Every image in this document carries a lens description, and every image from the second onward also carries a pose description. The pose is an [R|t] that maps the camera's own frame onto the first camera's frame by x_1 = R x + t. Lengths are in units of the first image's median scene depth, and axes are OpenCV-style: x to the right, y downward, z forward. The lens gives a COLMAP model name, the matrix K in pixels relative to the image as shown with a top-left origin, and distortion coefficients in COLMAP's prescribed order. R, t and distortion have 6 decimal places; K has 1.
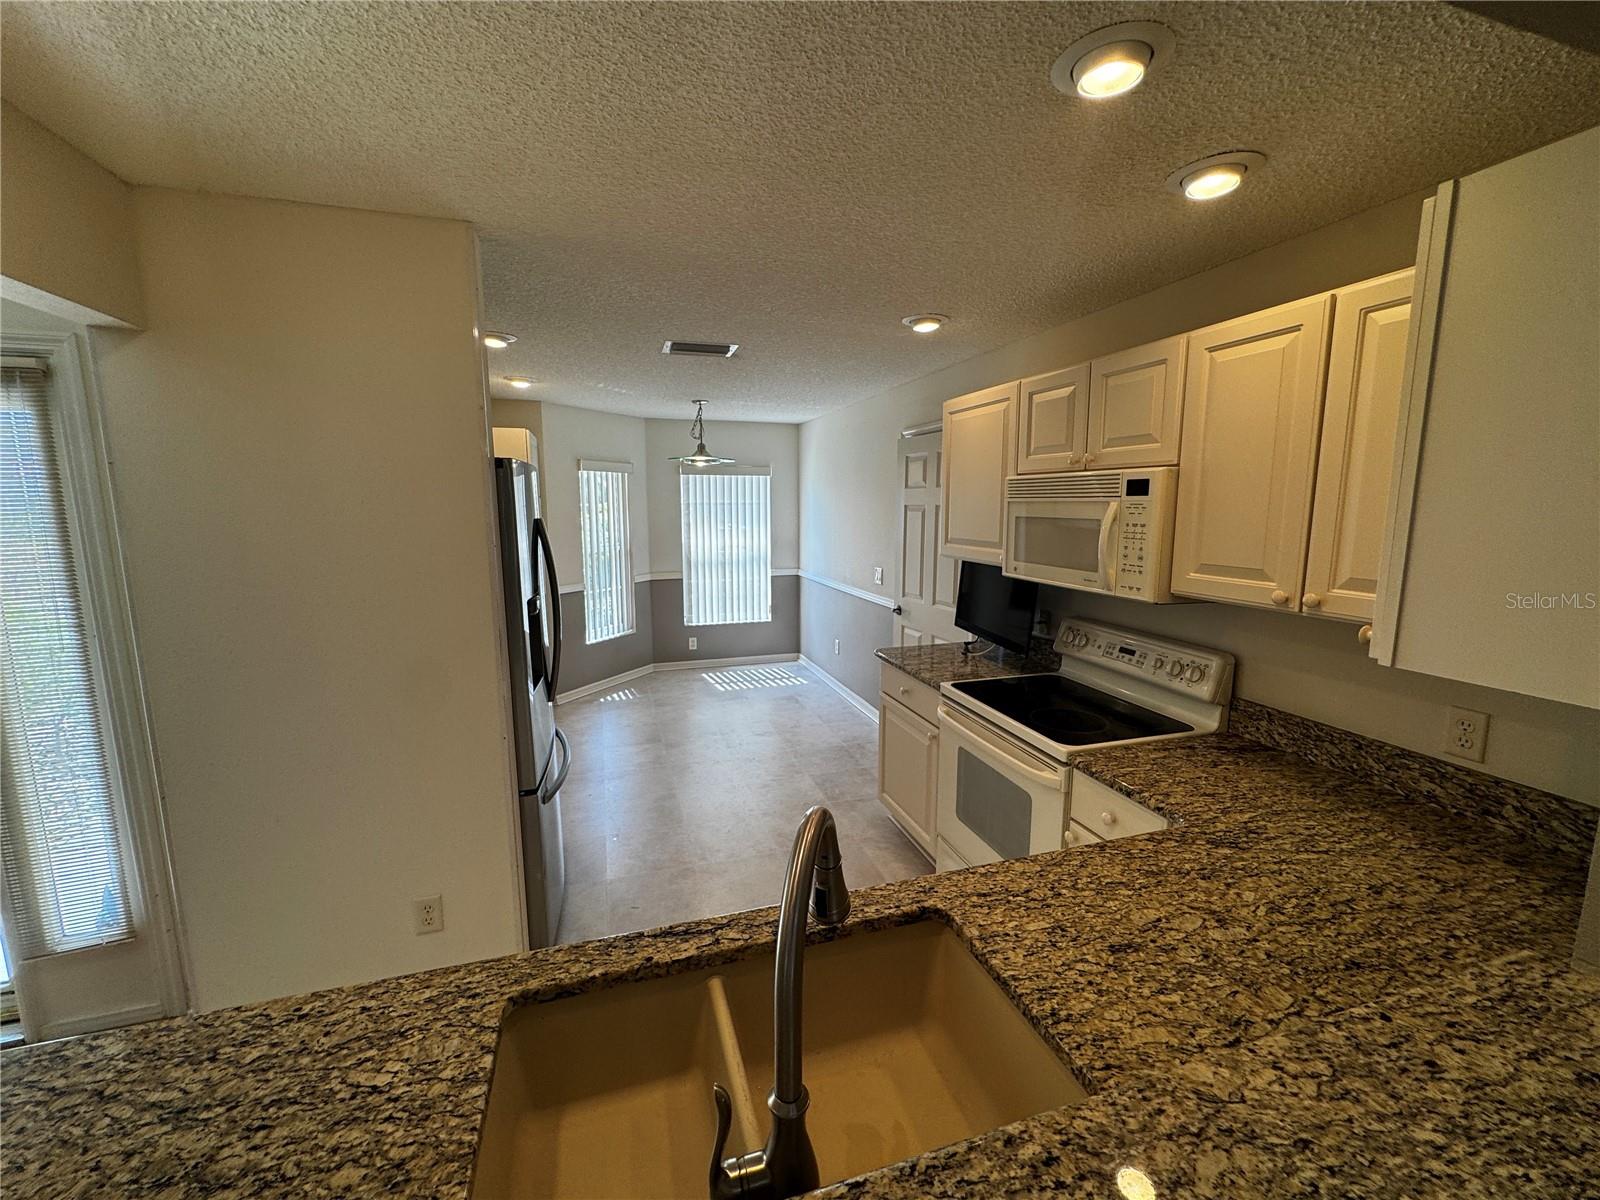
lens RADIAL K [[643.4, 0, 802.0], [0, 643.4, 597.1], [0, 0, 1]] dist [-0.003424, 0.000675]
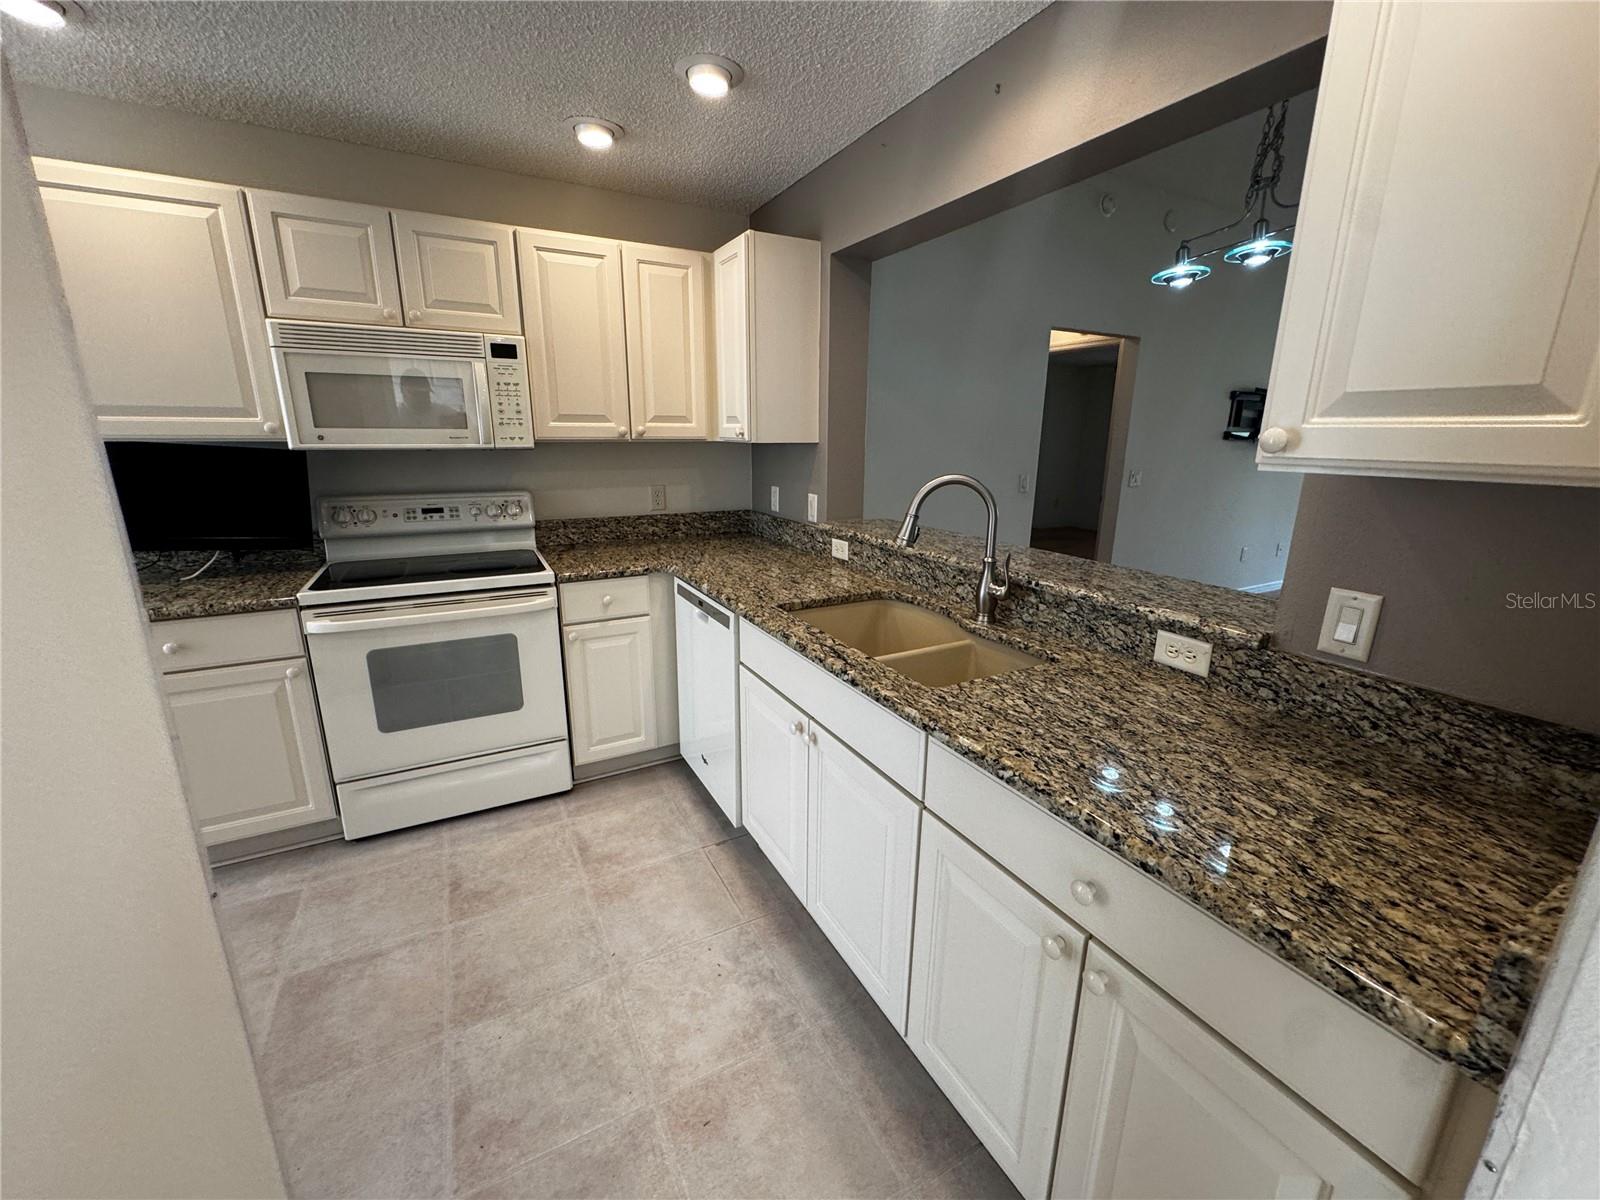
lens RADIAL K [[643.4, 0, 799.9], [0, 643.4, 597.7], [0, 0, 1]] dist [-0.003424, 0.000675]
pose [[-0.192995, -0.246394, 0.949759, -0.893226], [0.134140, 0.952244, 0.274297, 0.013198], [-0.971987, 0.180339, -0.150727, 0.778657]]
